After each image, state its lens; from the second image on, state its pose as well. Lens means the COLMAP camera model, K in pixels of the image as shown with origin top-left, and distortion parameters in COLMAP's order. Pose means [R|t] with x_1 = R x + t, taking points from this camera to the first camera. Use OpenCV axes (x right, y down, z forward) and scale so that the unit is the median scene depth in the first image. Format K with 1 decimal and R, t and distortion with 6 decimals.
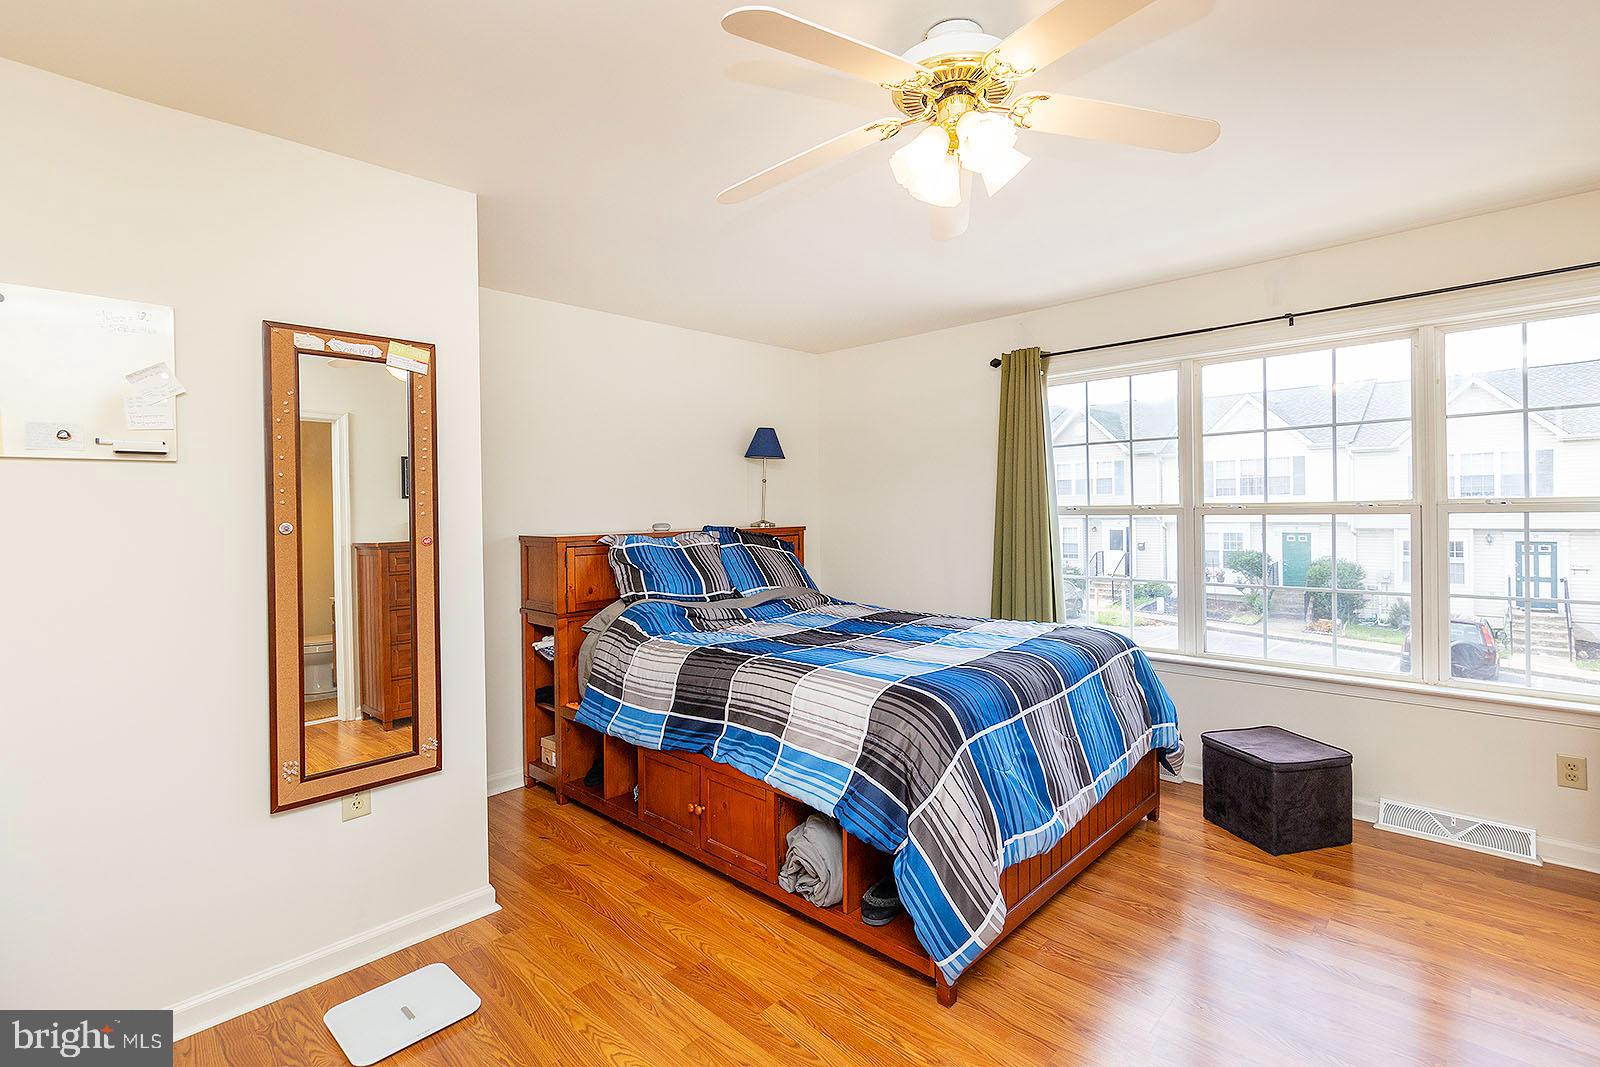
lens RADIAL K [[718.4, 0, 802.0], [0, 718.4, 522.2], [0, 0, 1]] dist [0.000922, 0.000022]
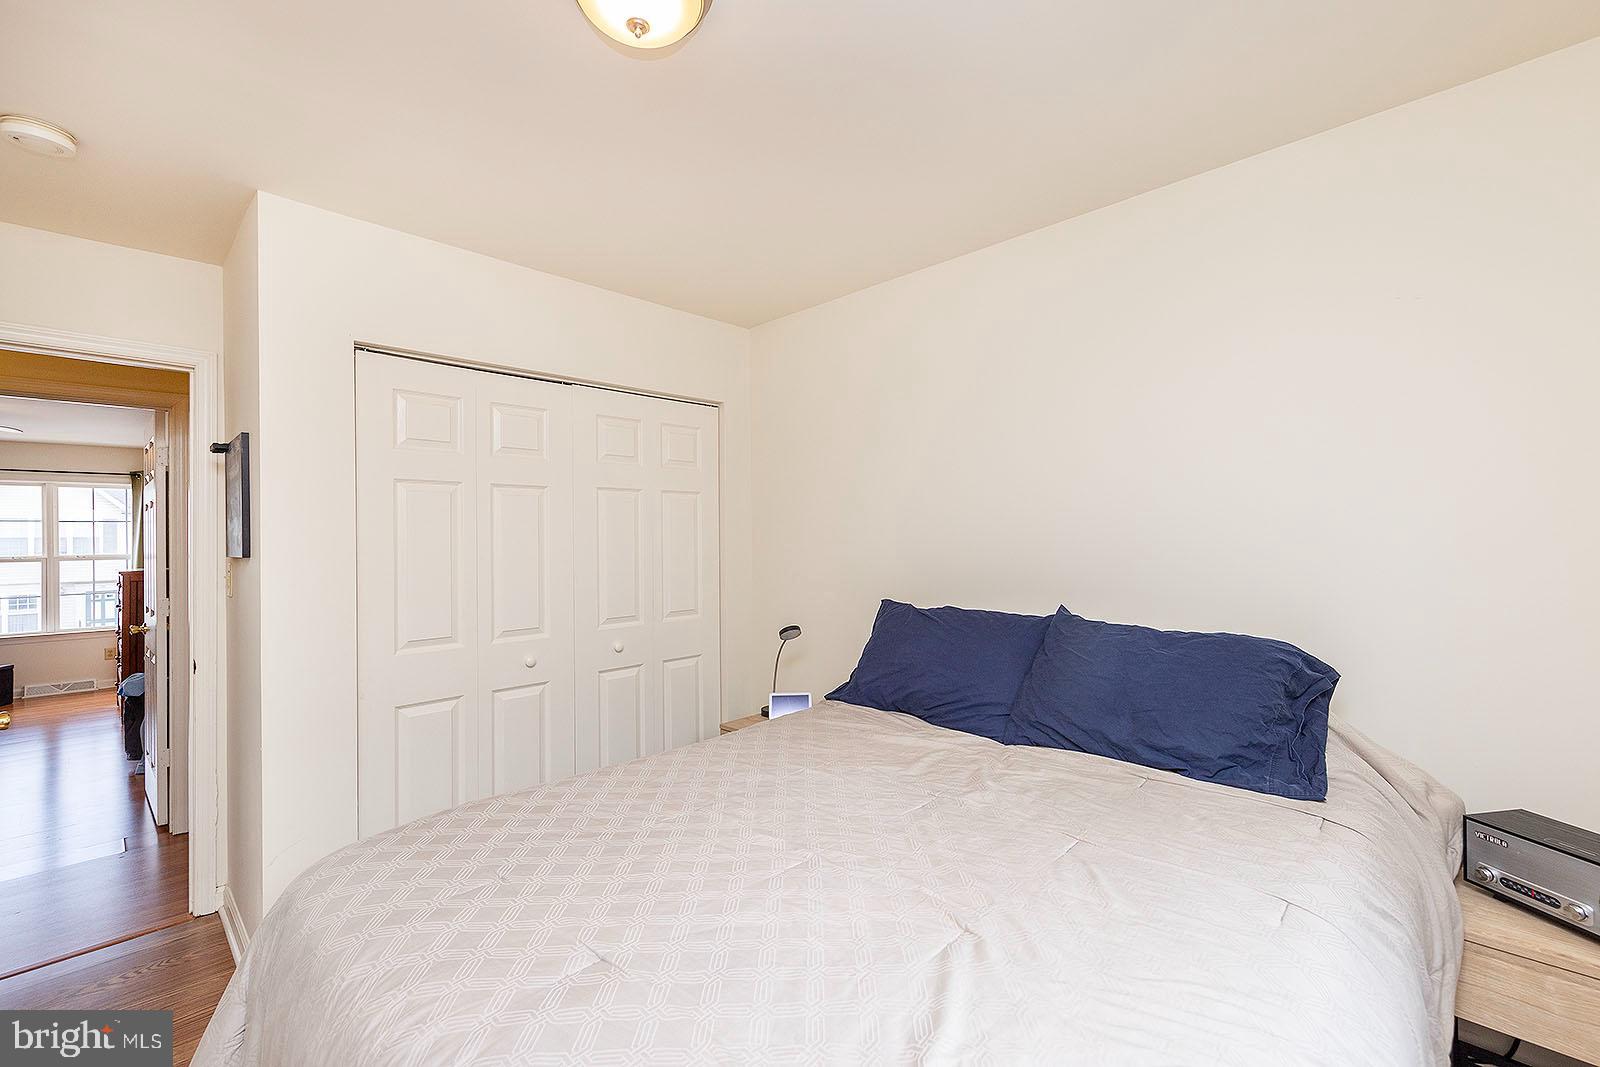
lens RADIAL K [[668.1, 0, 803.3], [0, 668.1, 531.7], [0, 0, 1]] dist [0.001723, 0.000061]
pose [[0.017902, 0.032579, 0.999309, -1.350167], [0.037773, 0.998733, -0.033237, 0.062333], [-0.999126, 0.038342, 0.016649, -1.587282]]
